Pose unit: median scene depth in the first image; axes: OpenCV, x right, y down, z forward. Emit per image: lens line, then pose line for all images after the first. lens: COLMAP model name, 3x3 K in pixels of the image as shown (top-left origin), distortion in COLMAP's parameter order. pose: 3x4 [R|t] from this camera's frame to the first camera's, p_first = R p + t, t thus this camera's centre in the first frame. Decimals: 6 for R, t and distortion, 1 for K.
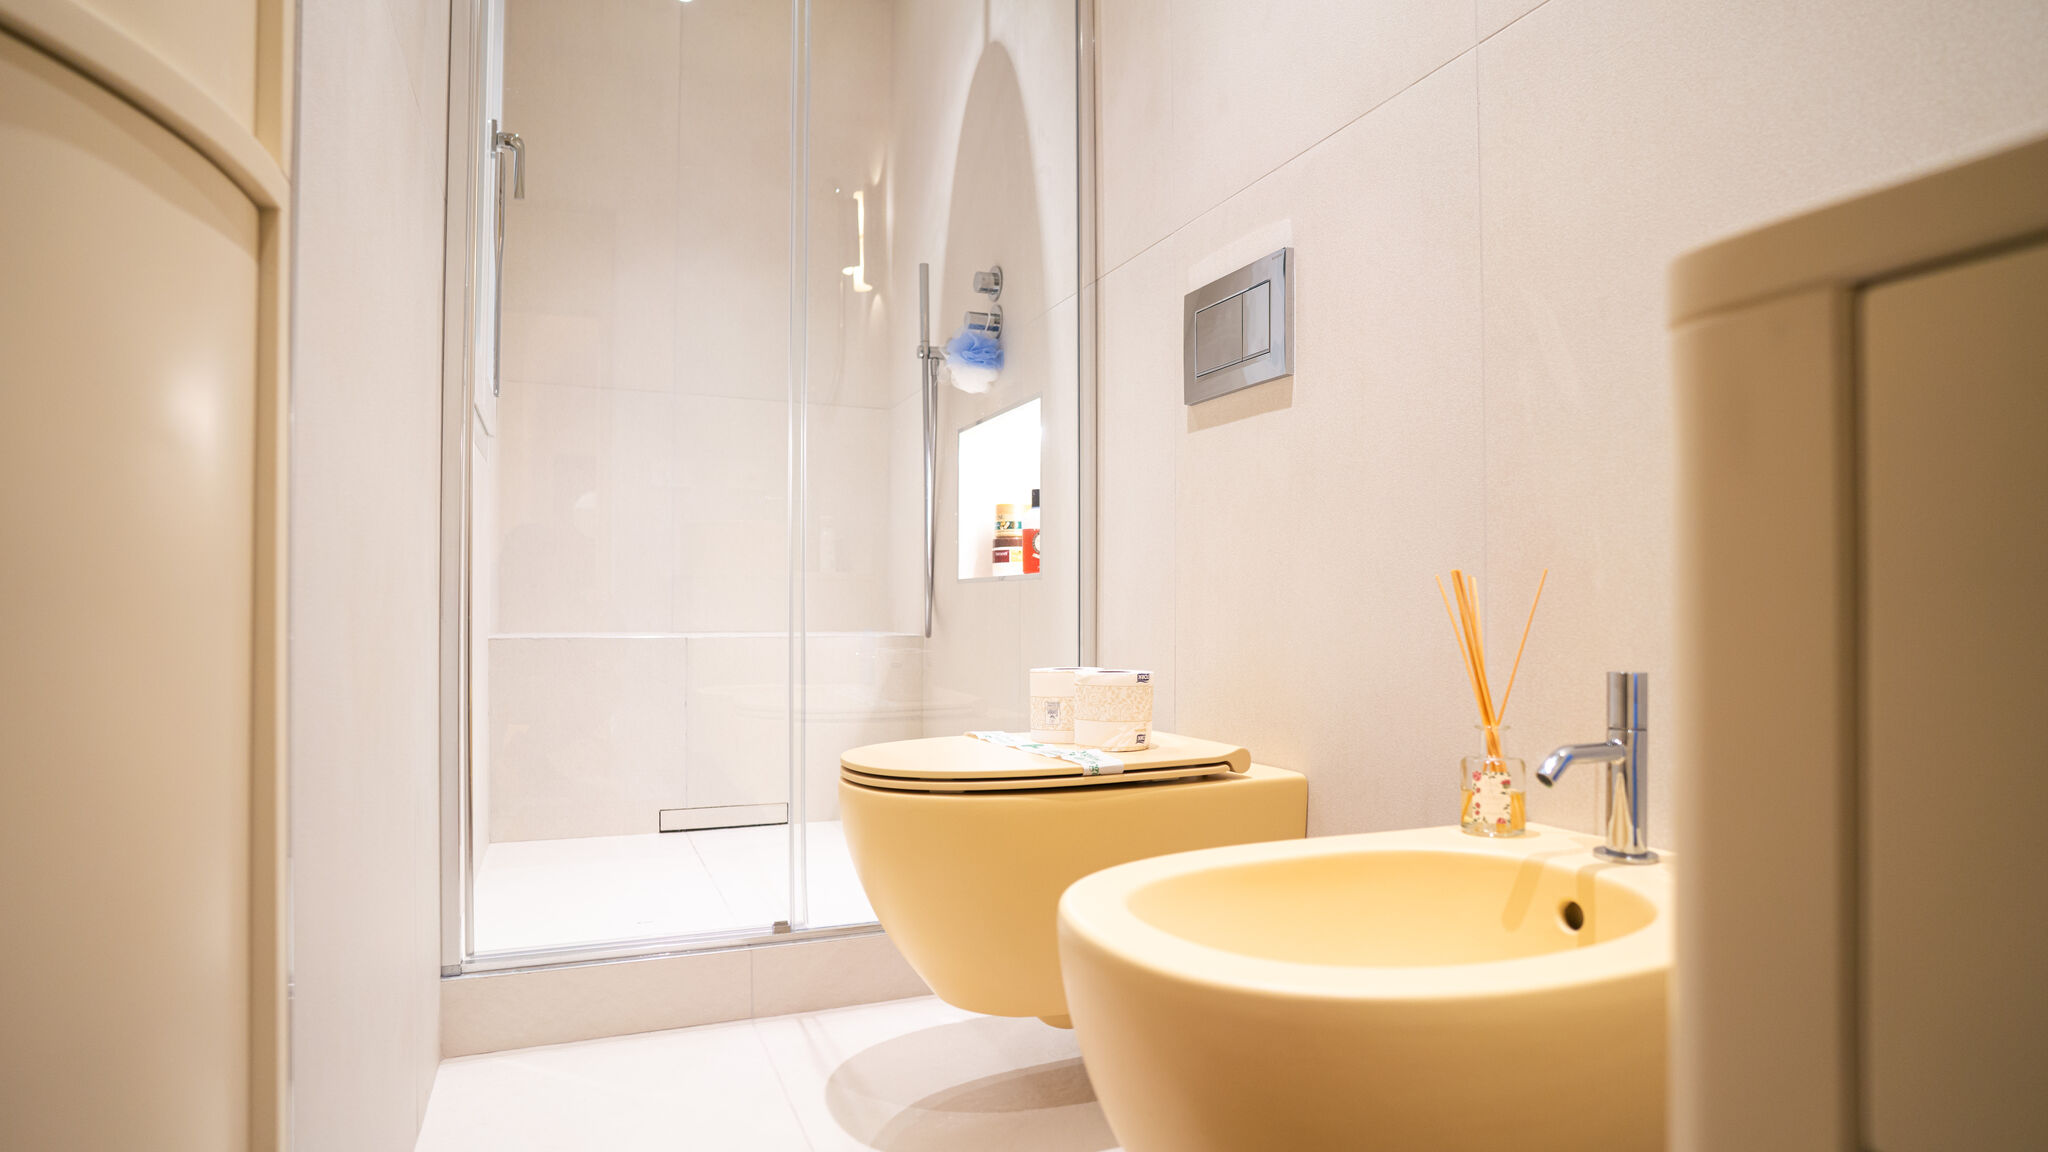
lens RADIAL K [[1079.1, 0, 1024.0], [0, 1079.1, 576.0], [0, 0, 1]] dist [-0.083540, 0.051920]
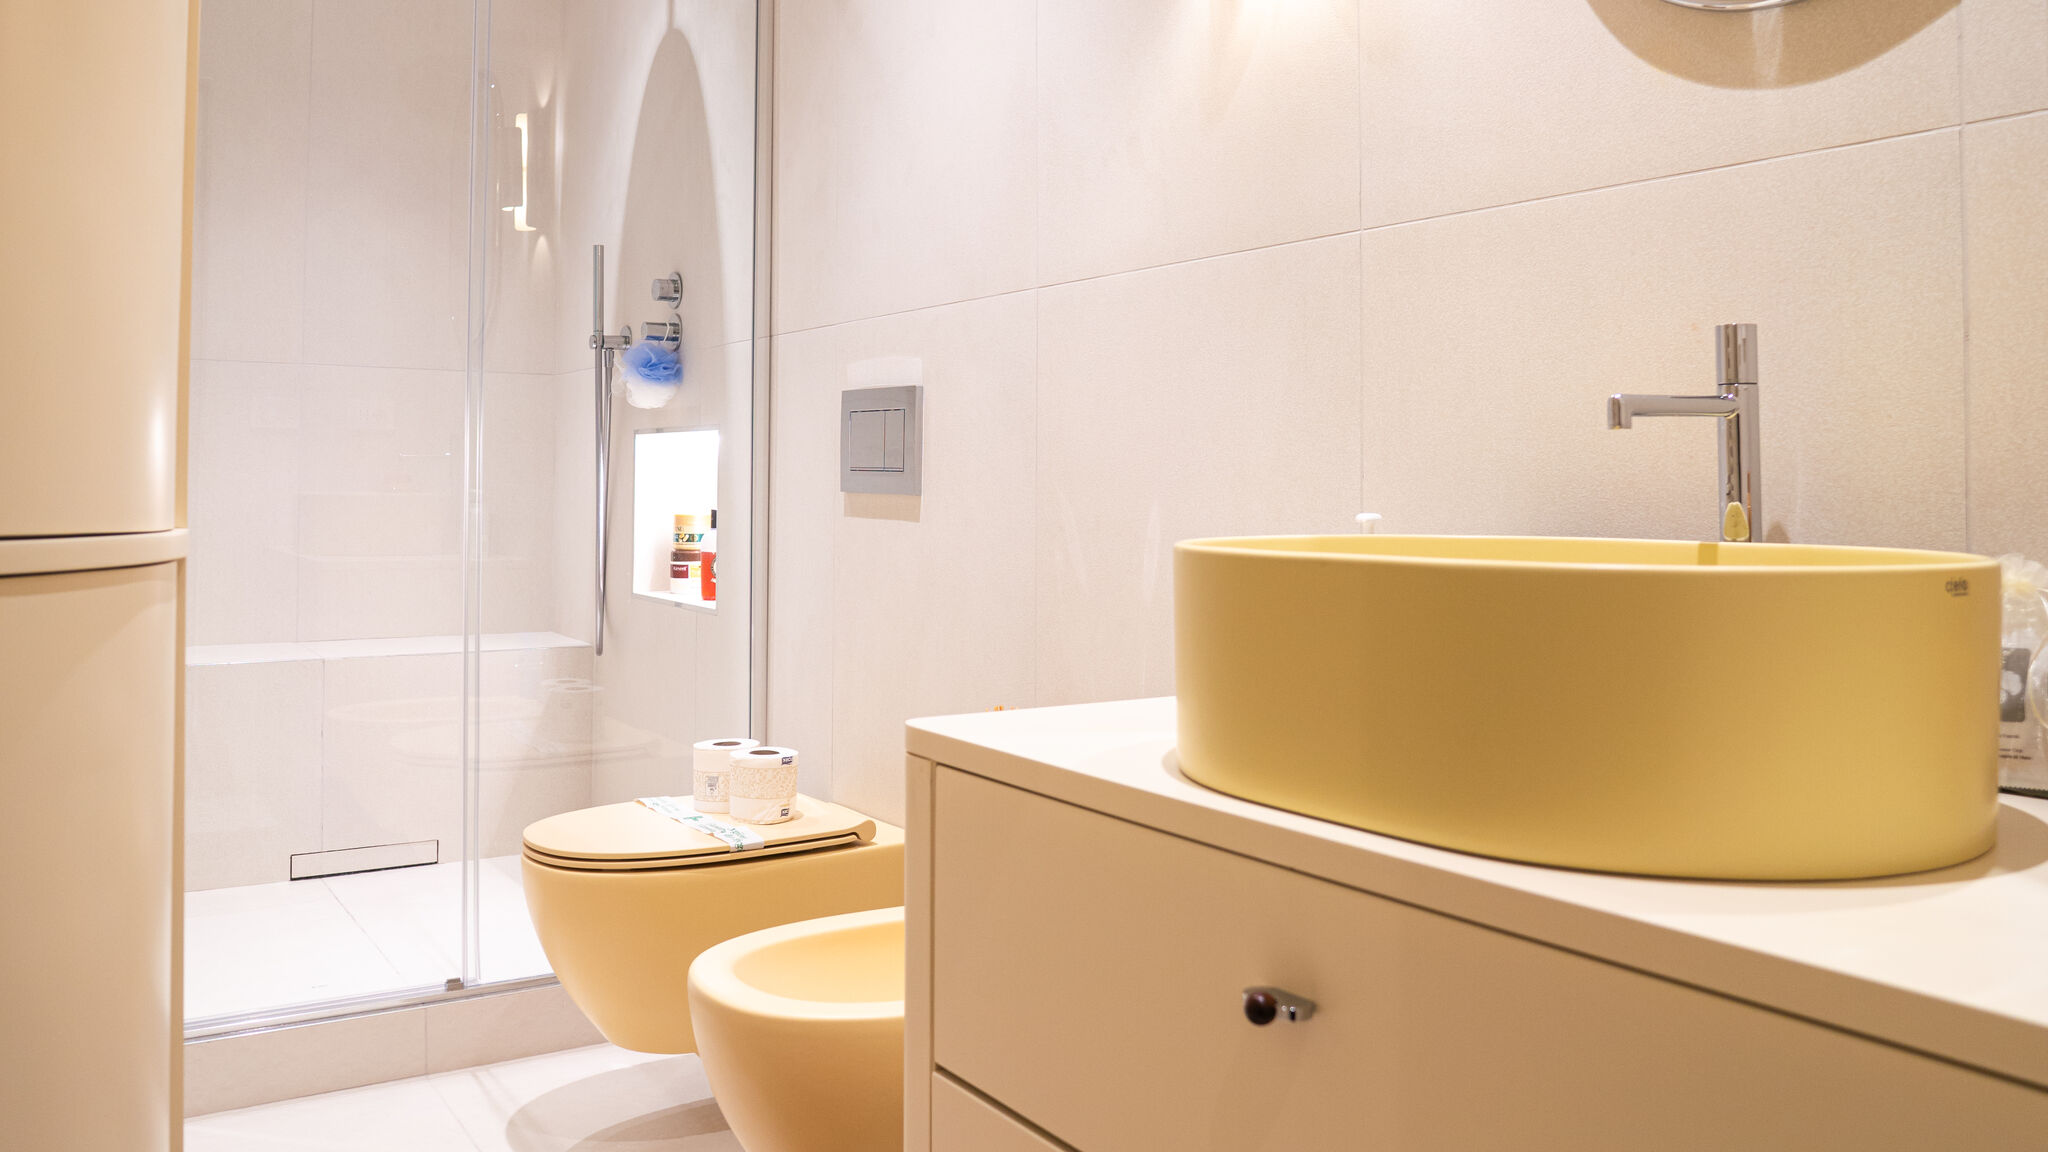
lens RADIAL K [[1091.5, 0, 885.8], [0, 1091.5, 587.4], [0, 0, 1]] dist [-0.086414, 0.050737]
pose [[0.985743, 0.007091, 0.168107, 0.011889], [-0.003697, 0.999783, -0.020492, -0.053875], [-0.168216, 0.019578, 0.985556, -0.148339]]
